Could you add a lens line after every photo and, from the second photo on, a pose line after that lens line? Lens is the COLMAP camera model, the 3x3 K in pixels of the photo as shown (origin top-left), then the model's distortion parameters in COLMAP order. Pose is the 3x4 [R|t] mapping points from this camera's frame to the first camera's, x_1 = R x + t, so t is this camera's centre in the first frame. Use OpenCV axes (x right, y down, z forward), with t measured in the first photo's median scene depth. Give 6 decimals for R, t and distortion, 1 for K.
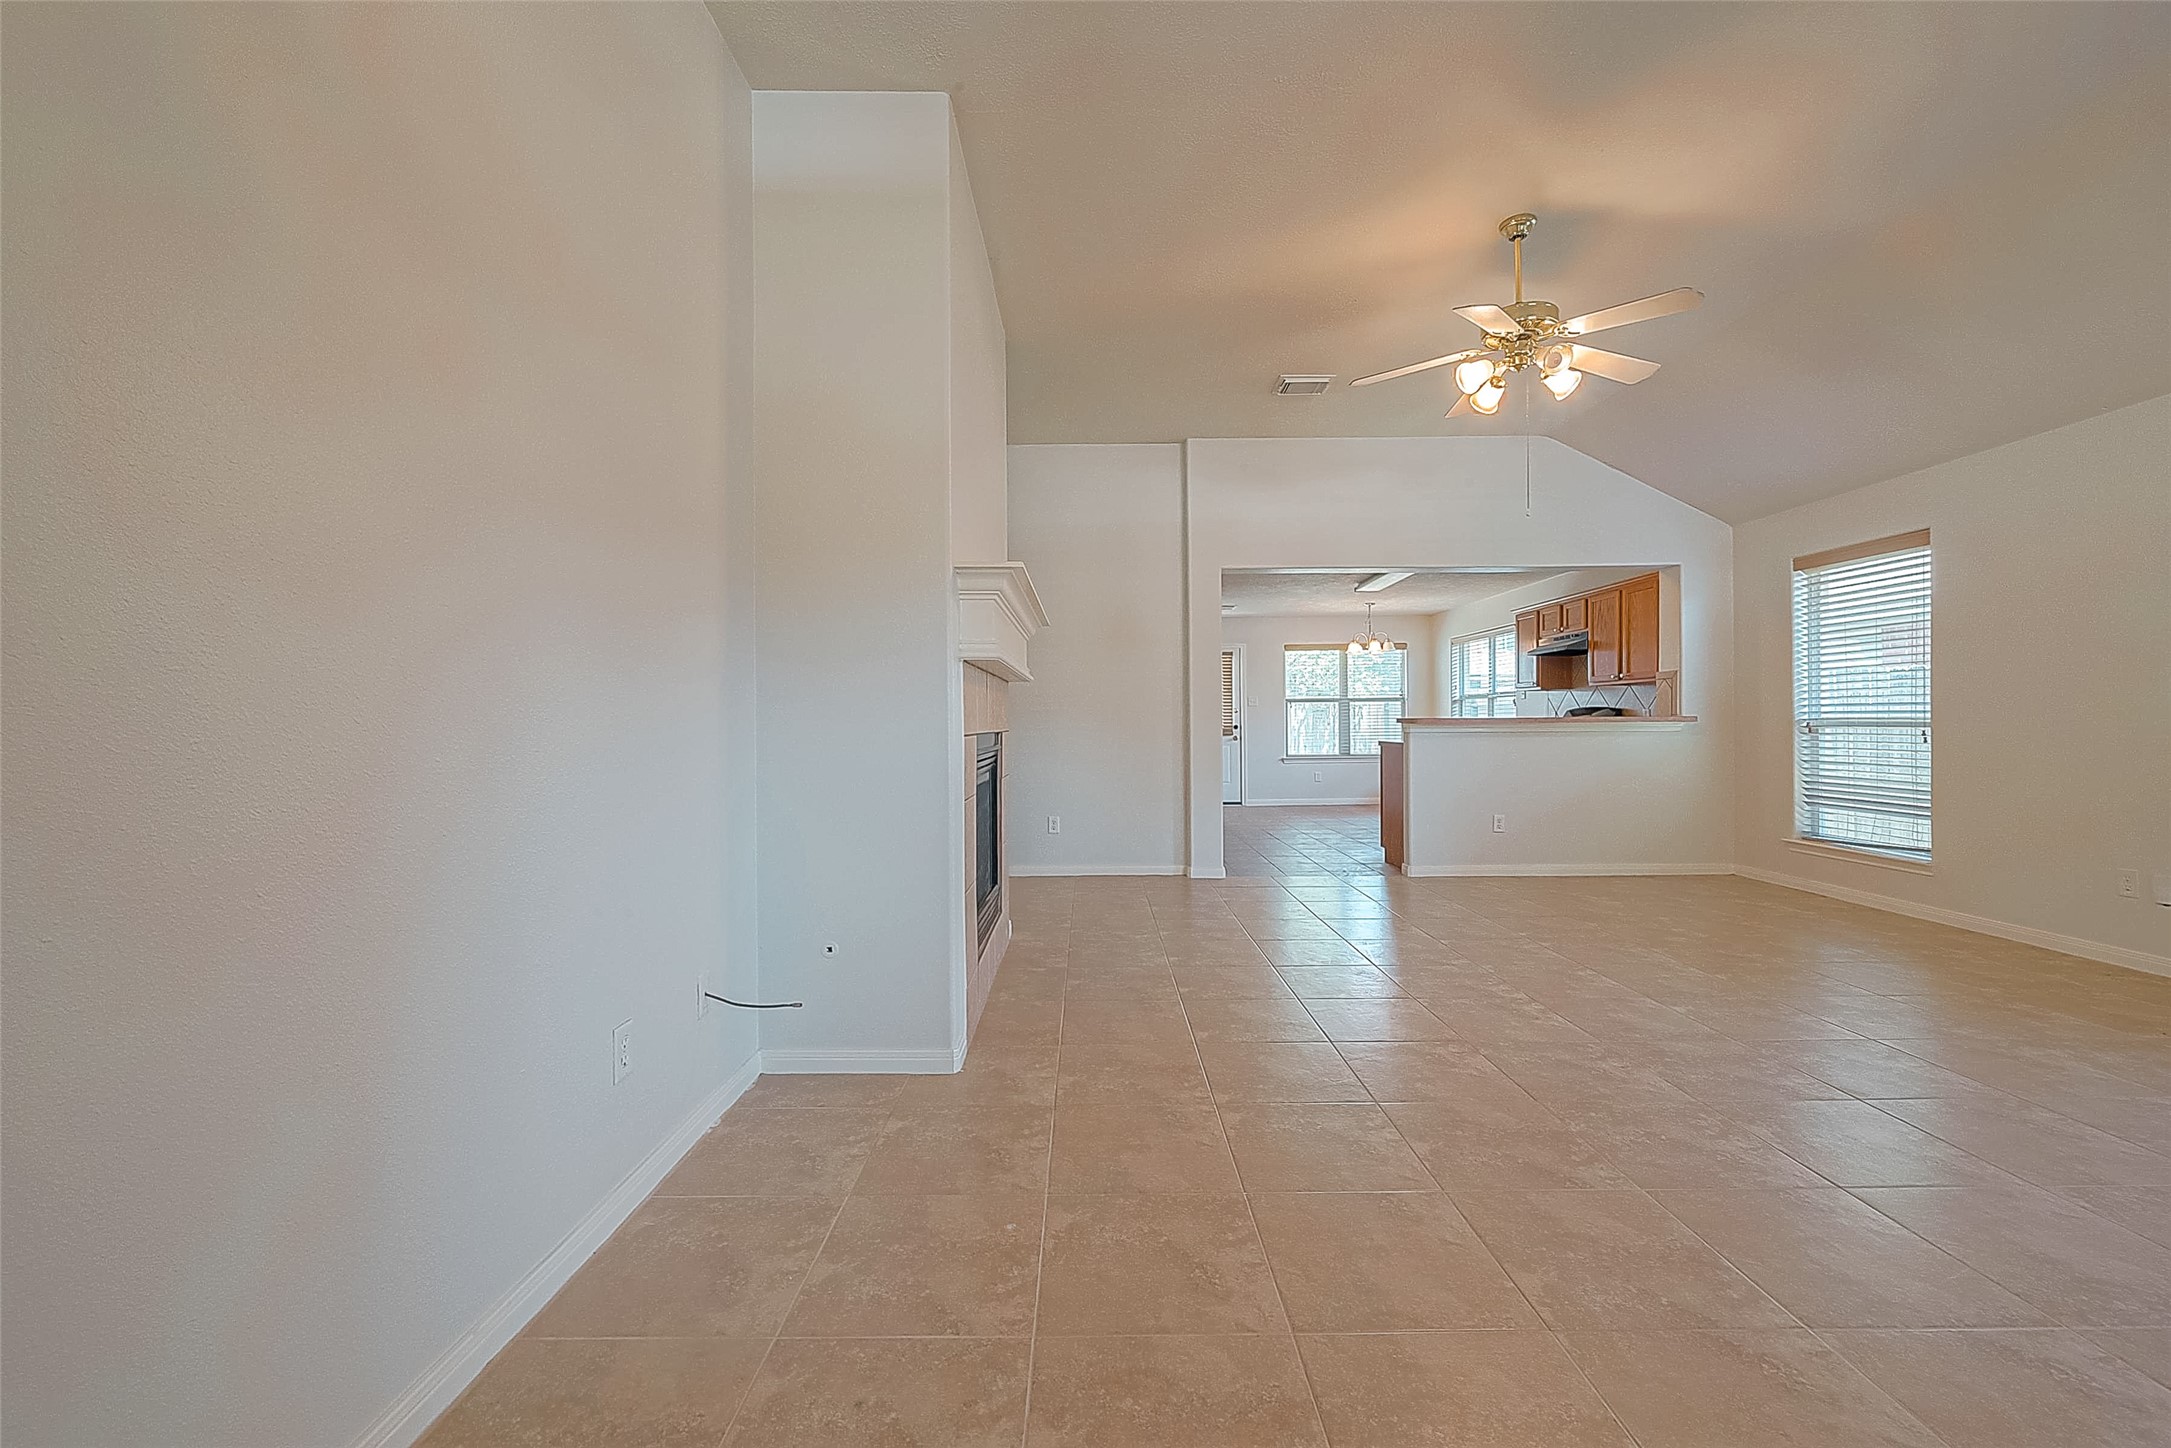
lens RADIAL K [[856.4, 0, 1087.1], [0, 856.4, 719.3], [0, 0, 1]] dist [-0.000262, -0.000053]
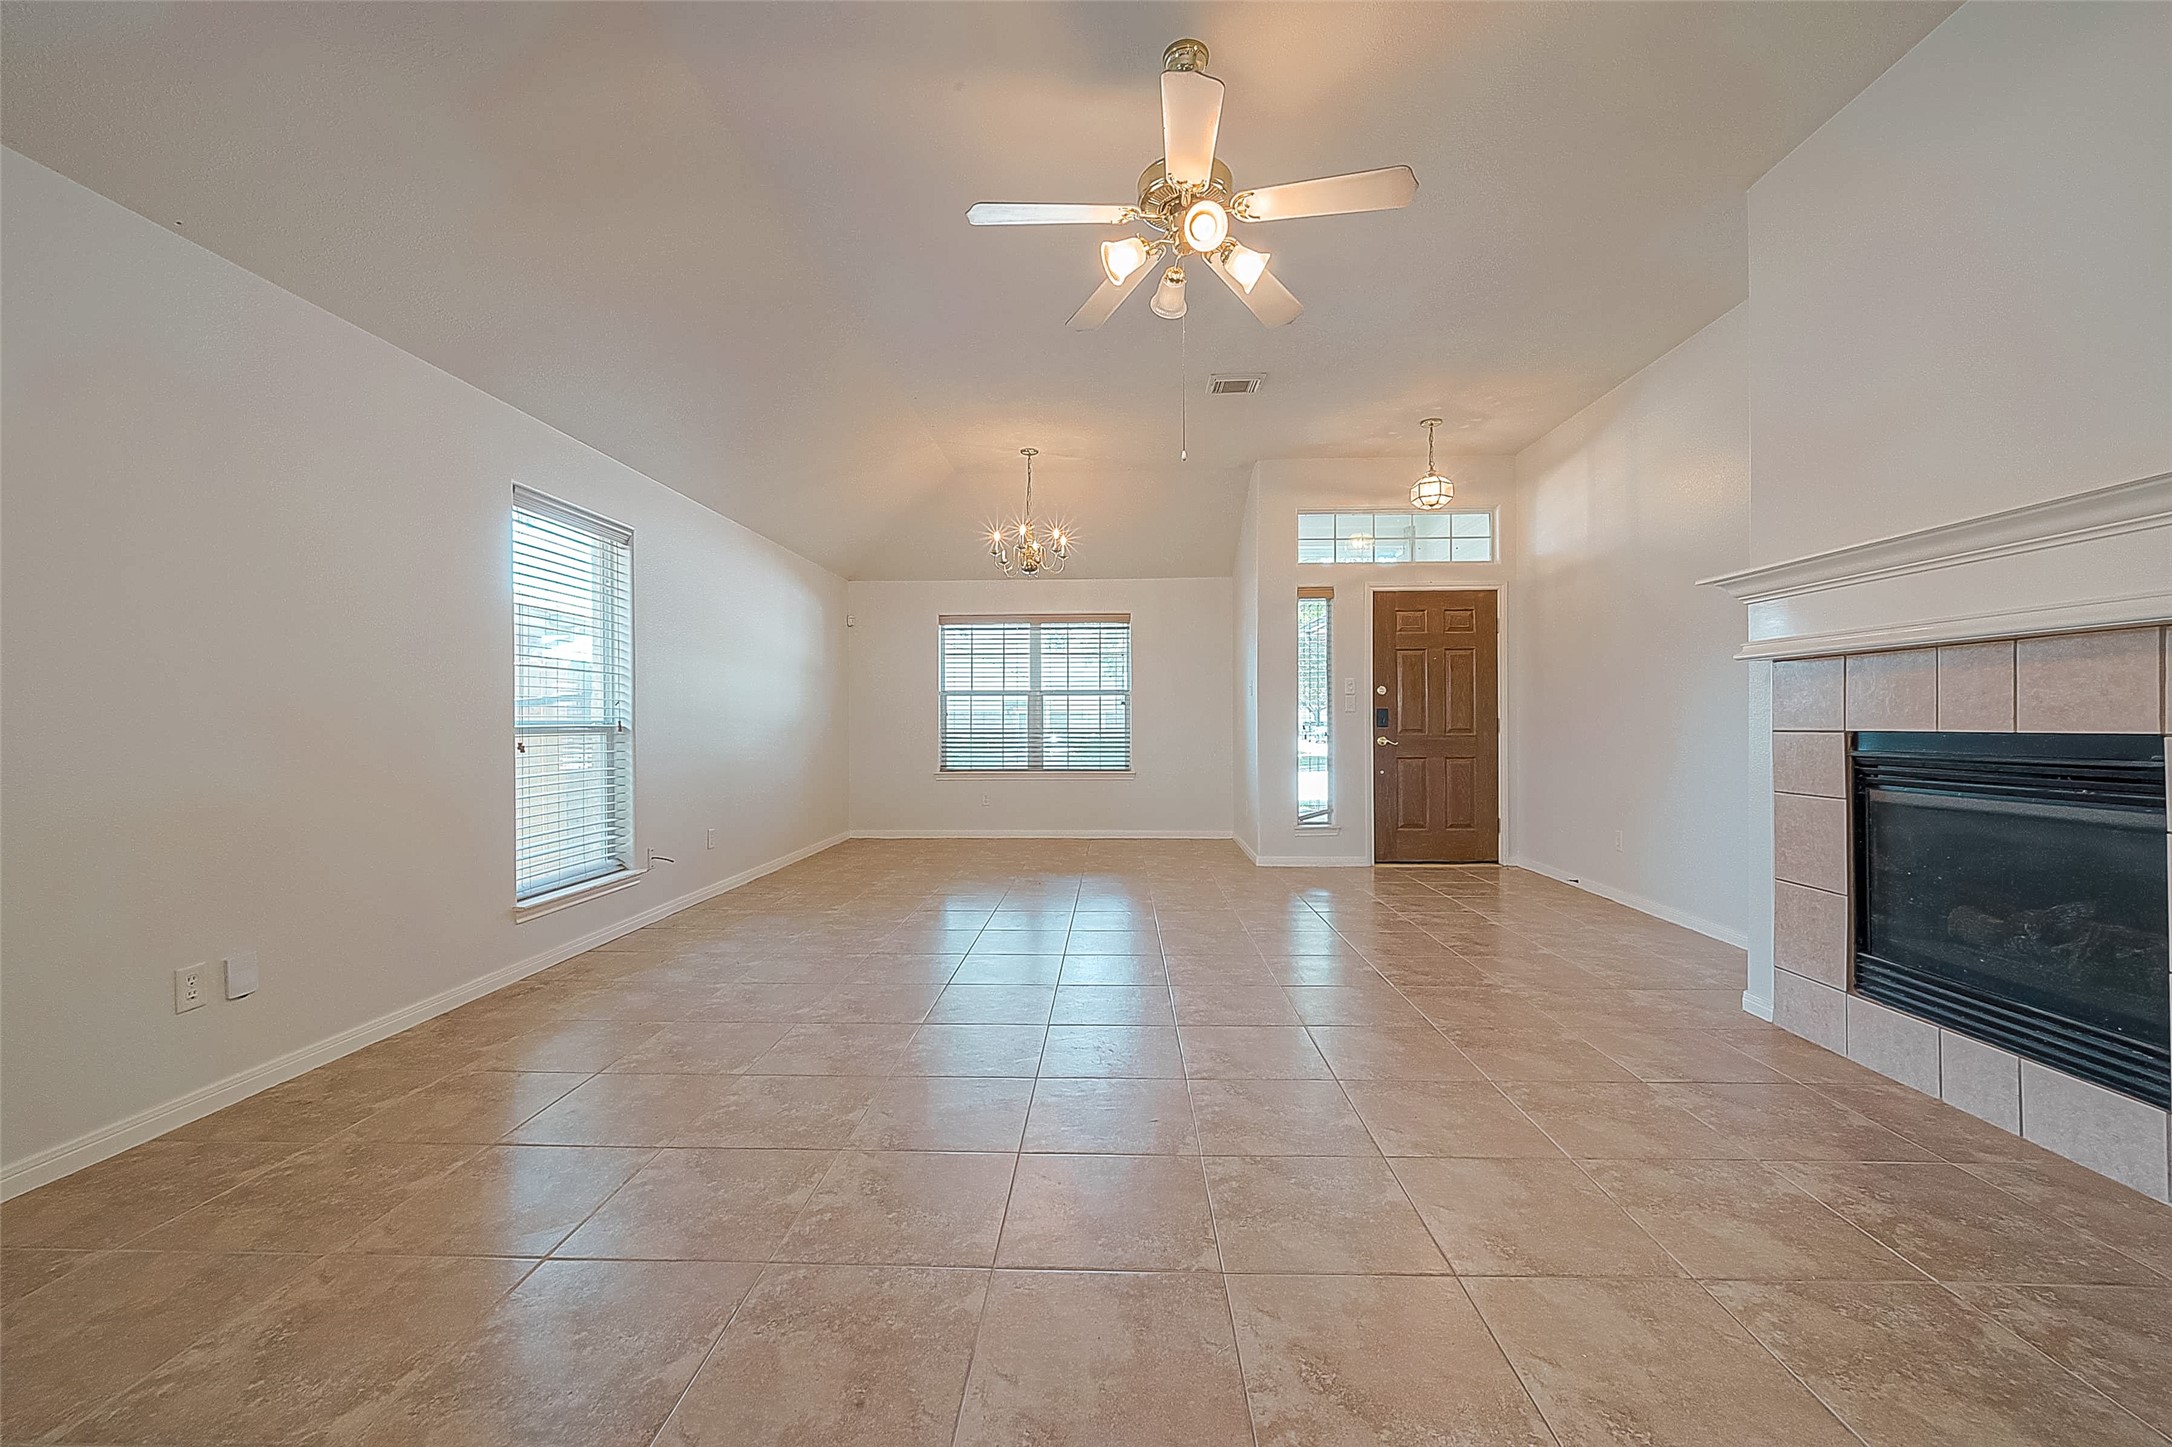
lens RADIAL K [[857.0, 0, 1085.5], [0, 857.0, 722.1], [0, 0, 1]] dist [-0.000641, 0.000301]
pose [[-0.999267, 0.008419, 0.037349, 0.248371], [0.008215, 0.999951, -0.005605, 0.001709], [-0.037394, -0.005294, -0.999287, 0.765835]]
